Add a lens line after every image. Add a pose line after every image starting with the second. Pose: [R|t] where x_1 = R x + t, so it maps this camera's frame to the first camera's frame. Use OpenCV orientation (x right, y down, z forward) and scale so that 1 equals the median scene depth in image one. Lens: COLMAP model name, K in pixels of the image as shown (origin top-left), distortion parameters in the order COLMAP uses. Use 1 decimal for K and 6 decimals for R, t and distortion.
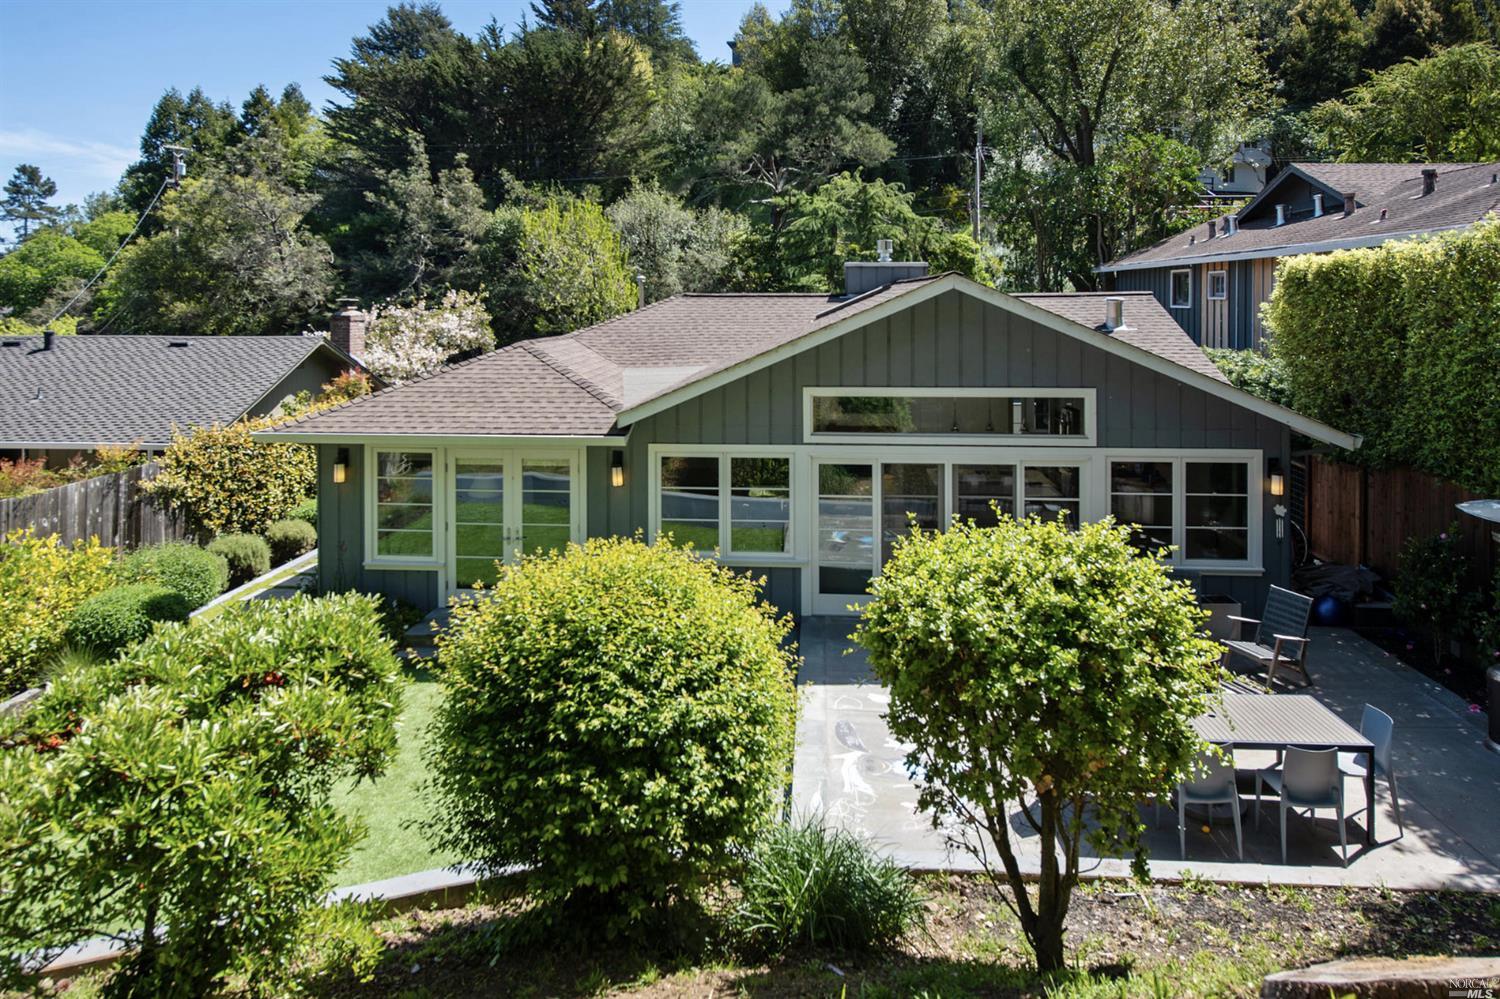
lens RADIAL K [[947.0, 0, 755.4], [0, 947.0, 284.1], [0, 0, 1]] dist [-0.000737, 0.000295]
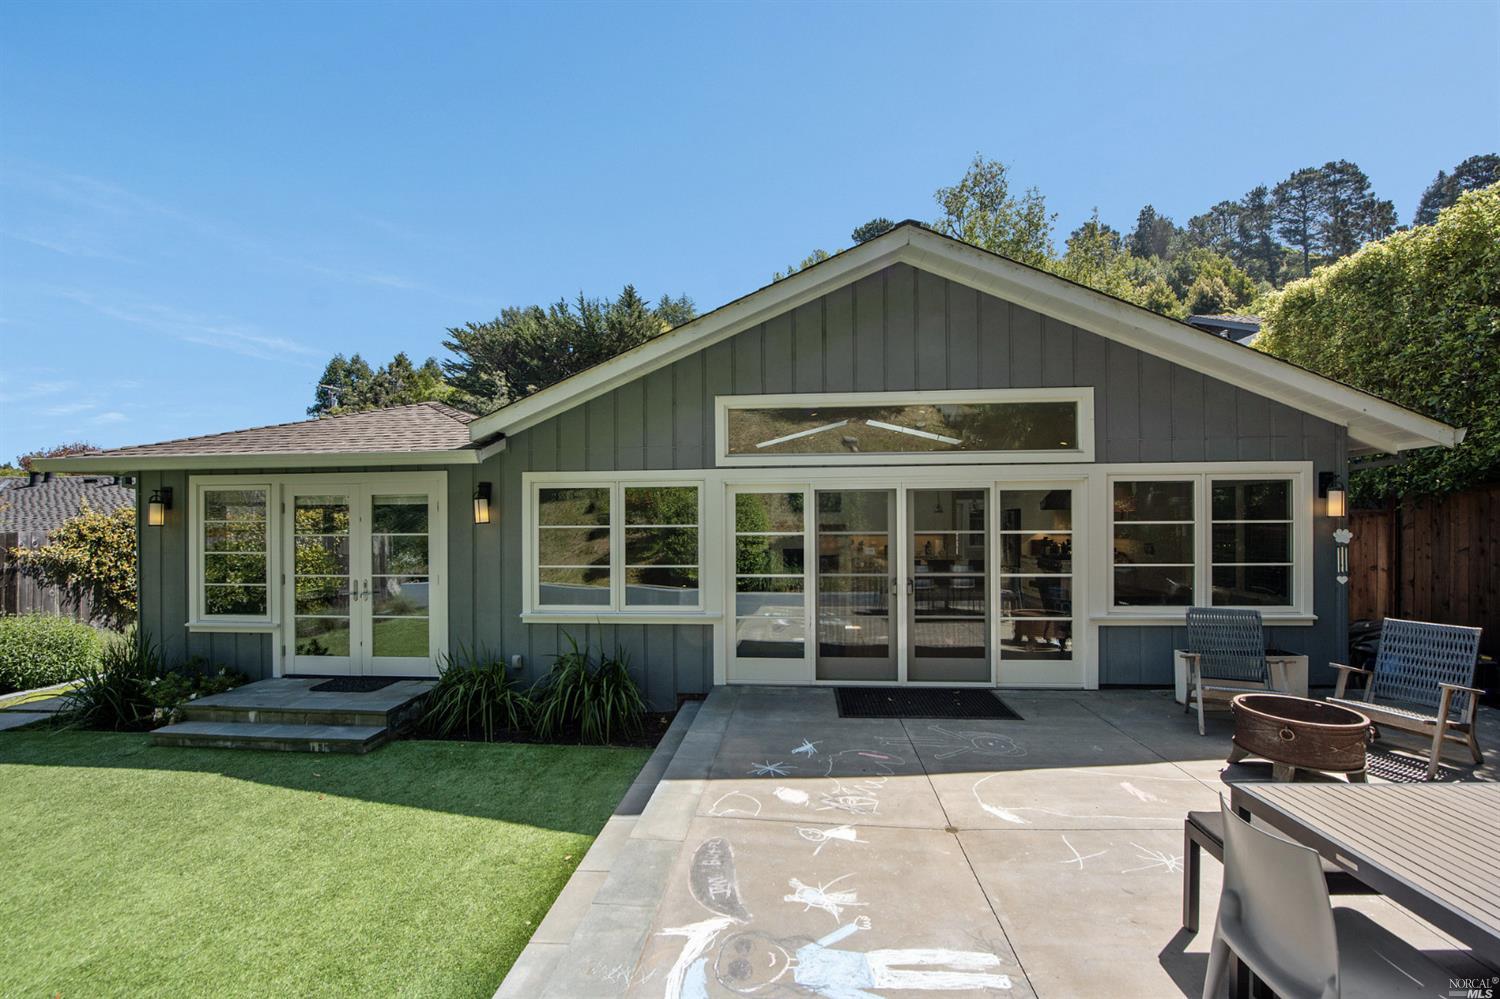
lens RADIAL K [[609.9, 0, 759.4], [0, 609.9, 524.2], [0, 0, 1]] dist [-0.017474, -0.000879]
pose [[0.999963, -0.005457, -0.006630, 0.088984], [0.005543, 0.999900, 0.012972, 0.207170], [0.006558, -0.013008, 0.999894, 0.490822]]
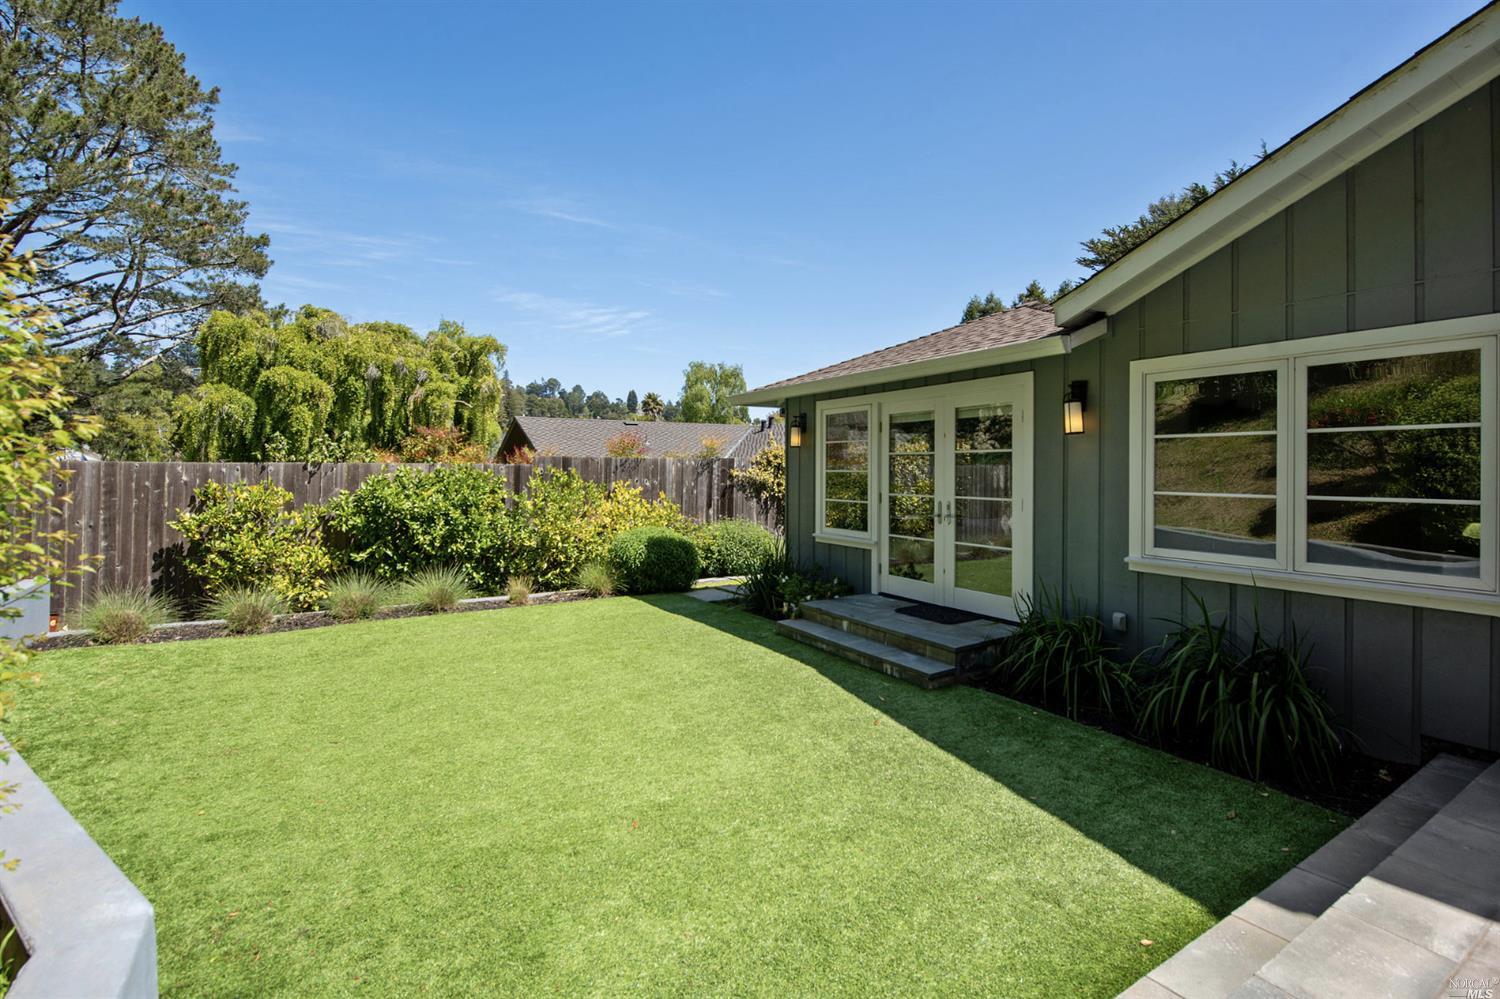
lens RADIAL K [[677.5, 0, 738.0], [0, 677.5, 473.2], [0, 0, 1]] dist [-0.008573, -0.002644]
pose [[0.575521, 0.006949, -0.817758, 0.085514], [0.007745, 0.999873, 0.013947, 0.228975], [0.817750, -0.014360, 0.575394, 0.568250]]
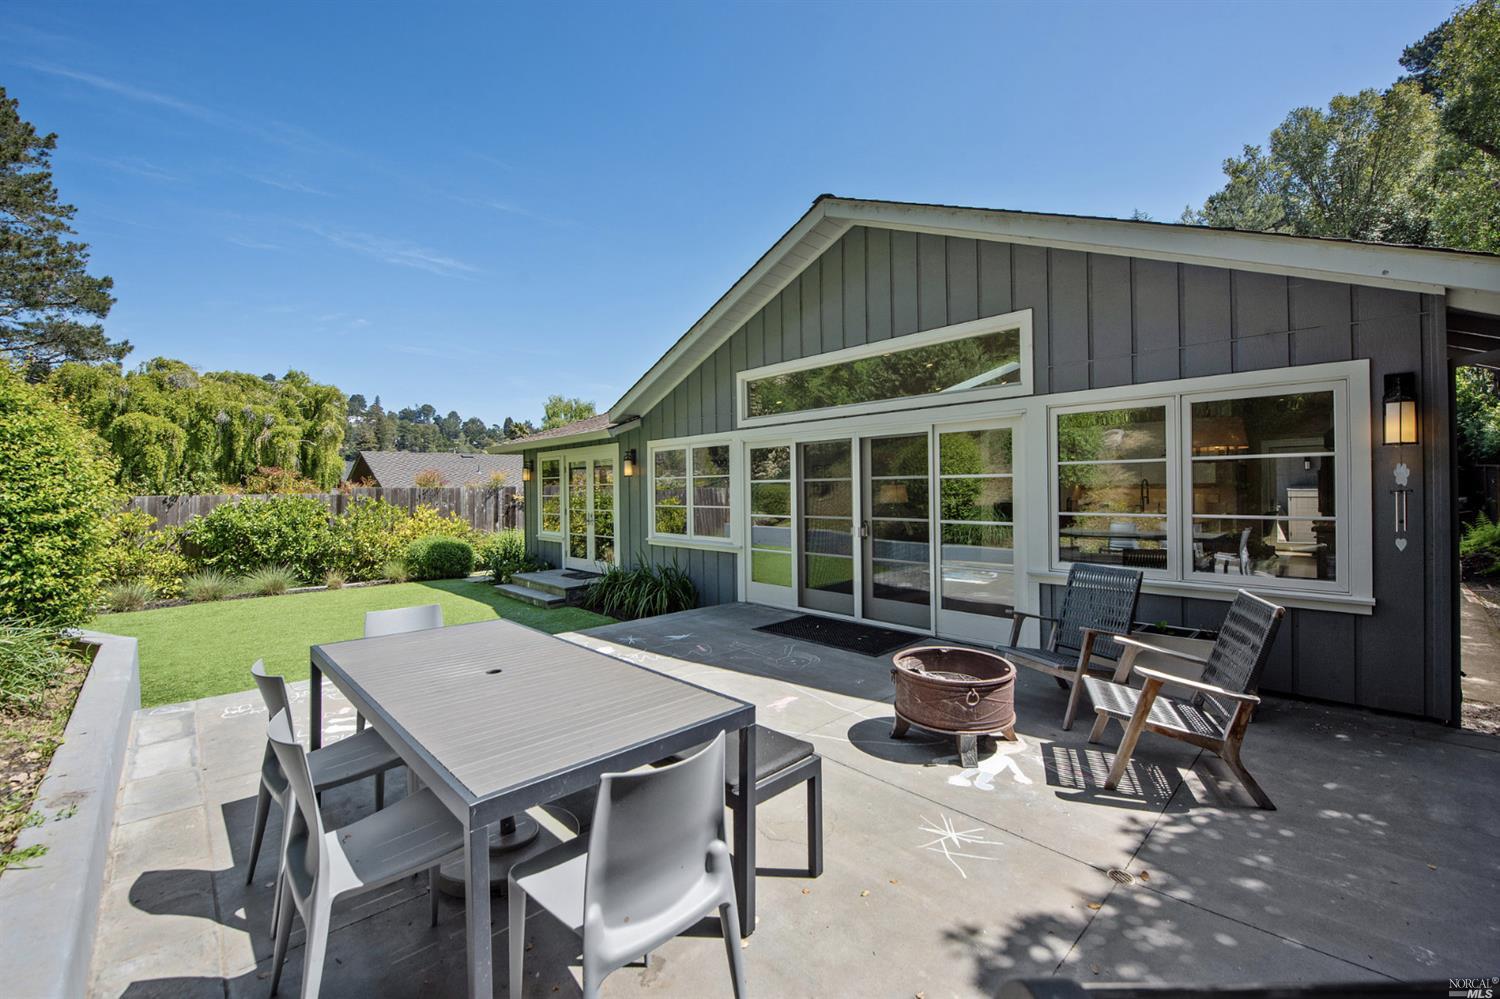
lens RADIAL K [[609.9, 0, 751.0], [0, 609.9, 490.4], [0, 0, 1]] dist [-0.017474, -0.000879]
pose [[0.739516, -0.006176, -0.673111, 0.484073], [0.020861, 0.999688, 0.013747, 0.221825], [0.672816, -0.024208, 0.739414, 0.531412]]
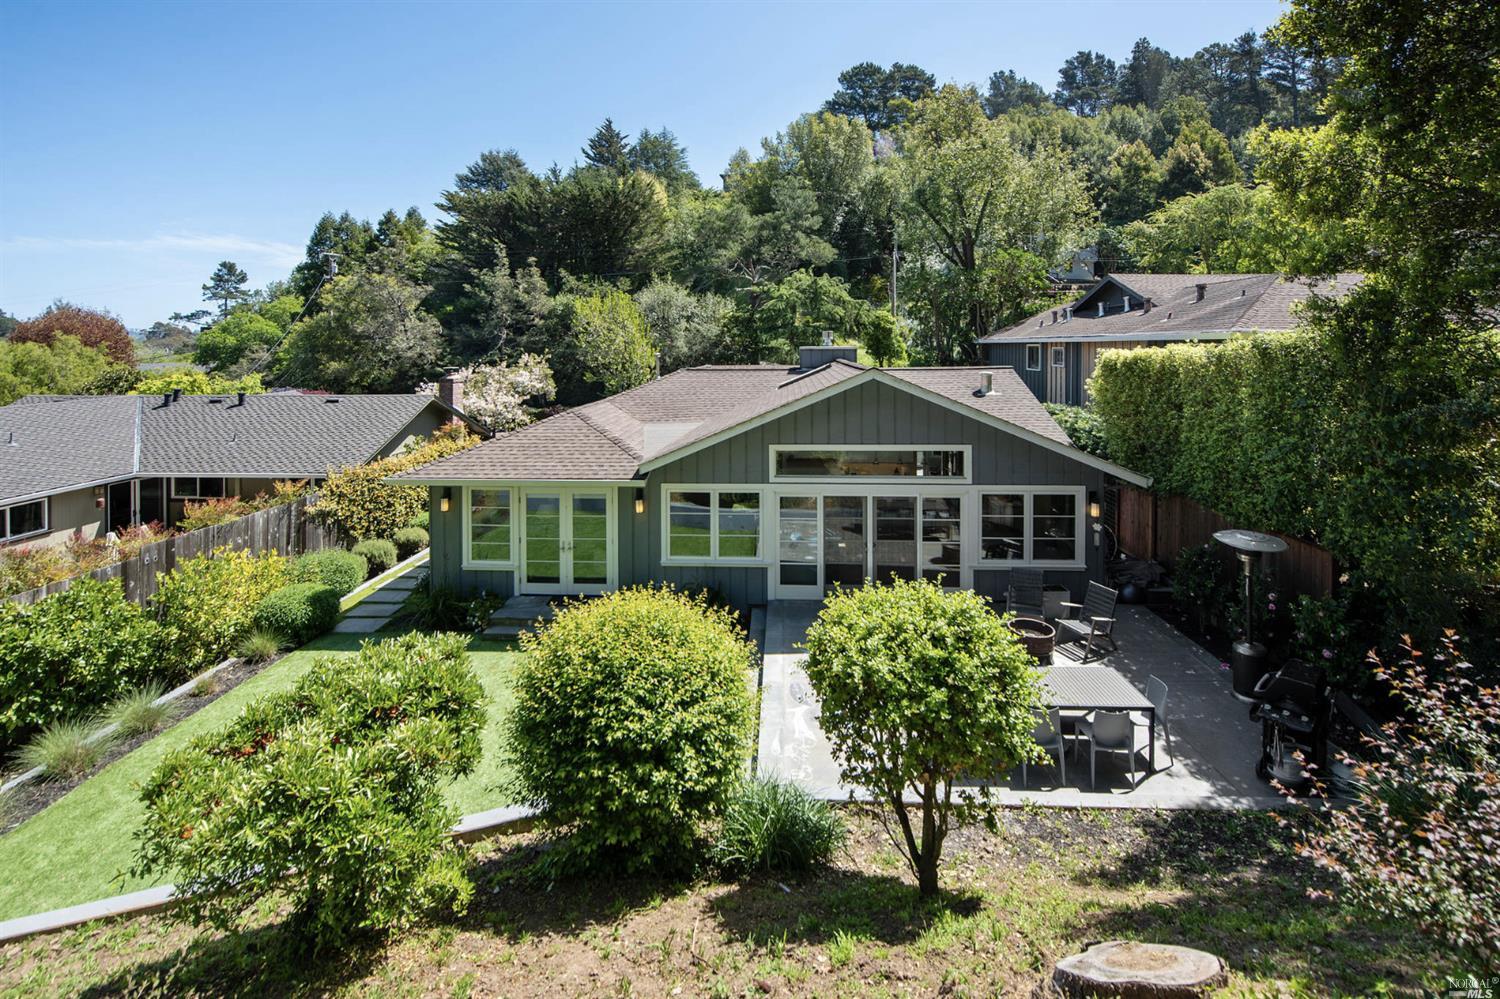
lens RADIAL K [[665.2, 0, 750.4], [0, 665.2, 345.0], [0, 0, 1]] dist [-0.013182, -0.002374]
pose [[0.999875, -0.000329, 0.015806, 0.005694], [0.000260, 0.999990, 0.004362, -0.044208], [-0.015808, -0.004358, 0.999866, -0.005810]]
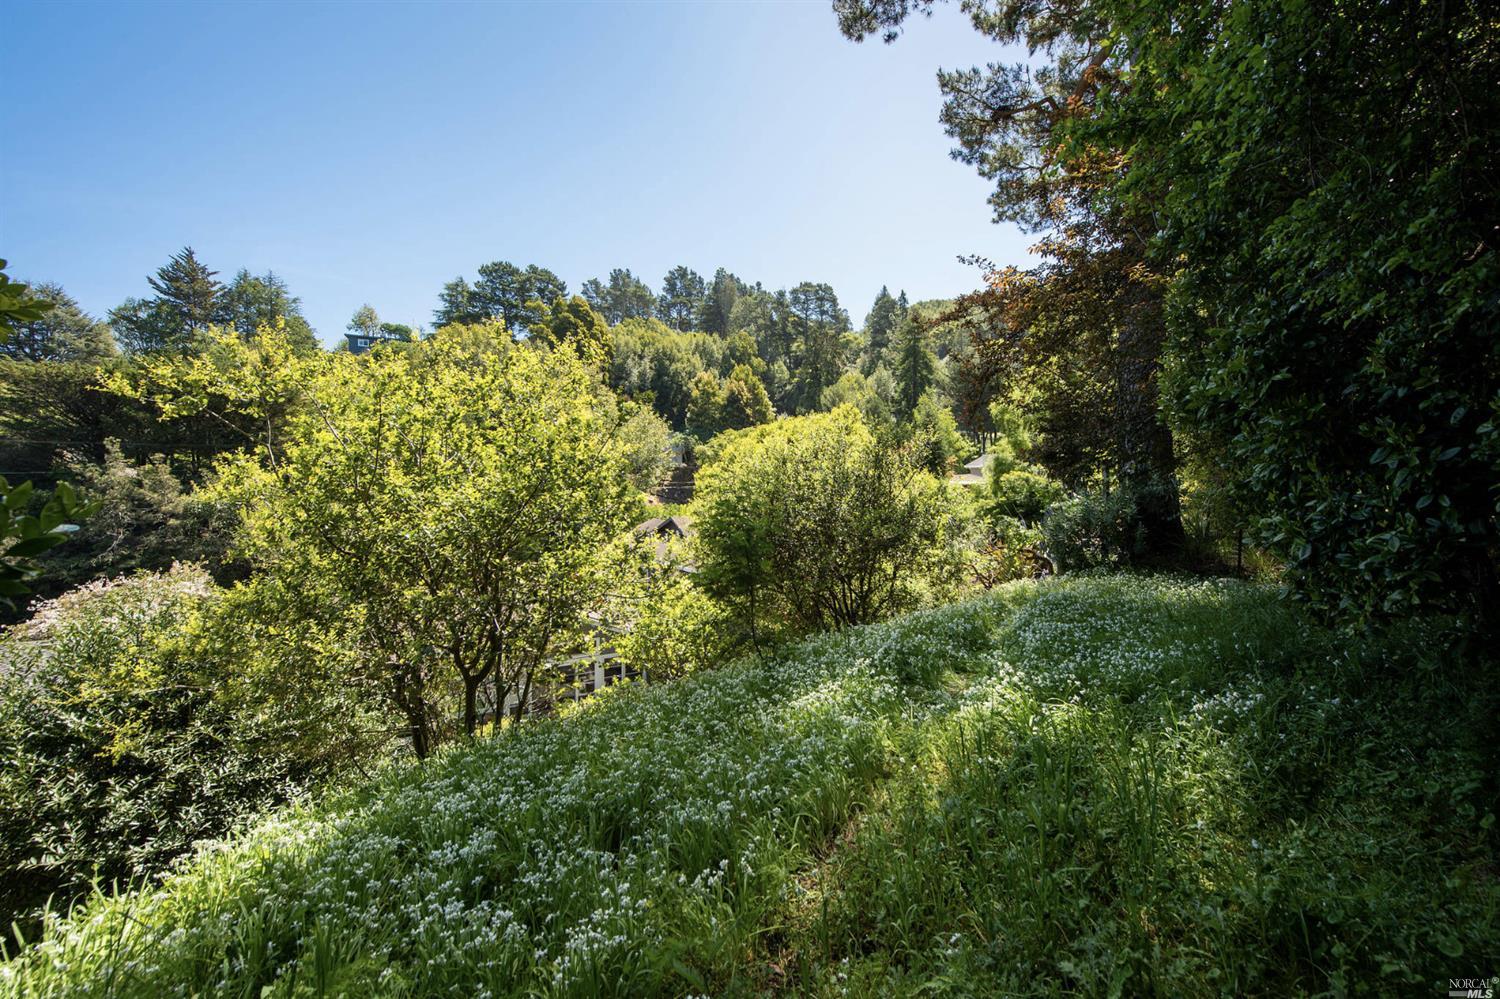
lens RADIAL K [[609.9, 0, 779.0], [0, 609.9, 494.7], [0, 0, 1]] dist [-0.017474, -0.000879]
pose [[0.807163, -0.010732, 0.590231, -0.371649], [-0.006570, 0.999610, 0.027160, -0.433043], [-0.590292, -0.025800, 0.806778, -1.037974]]
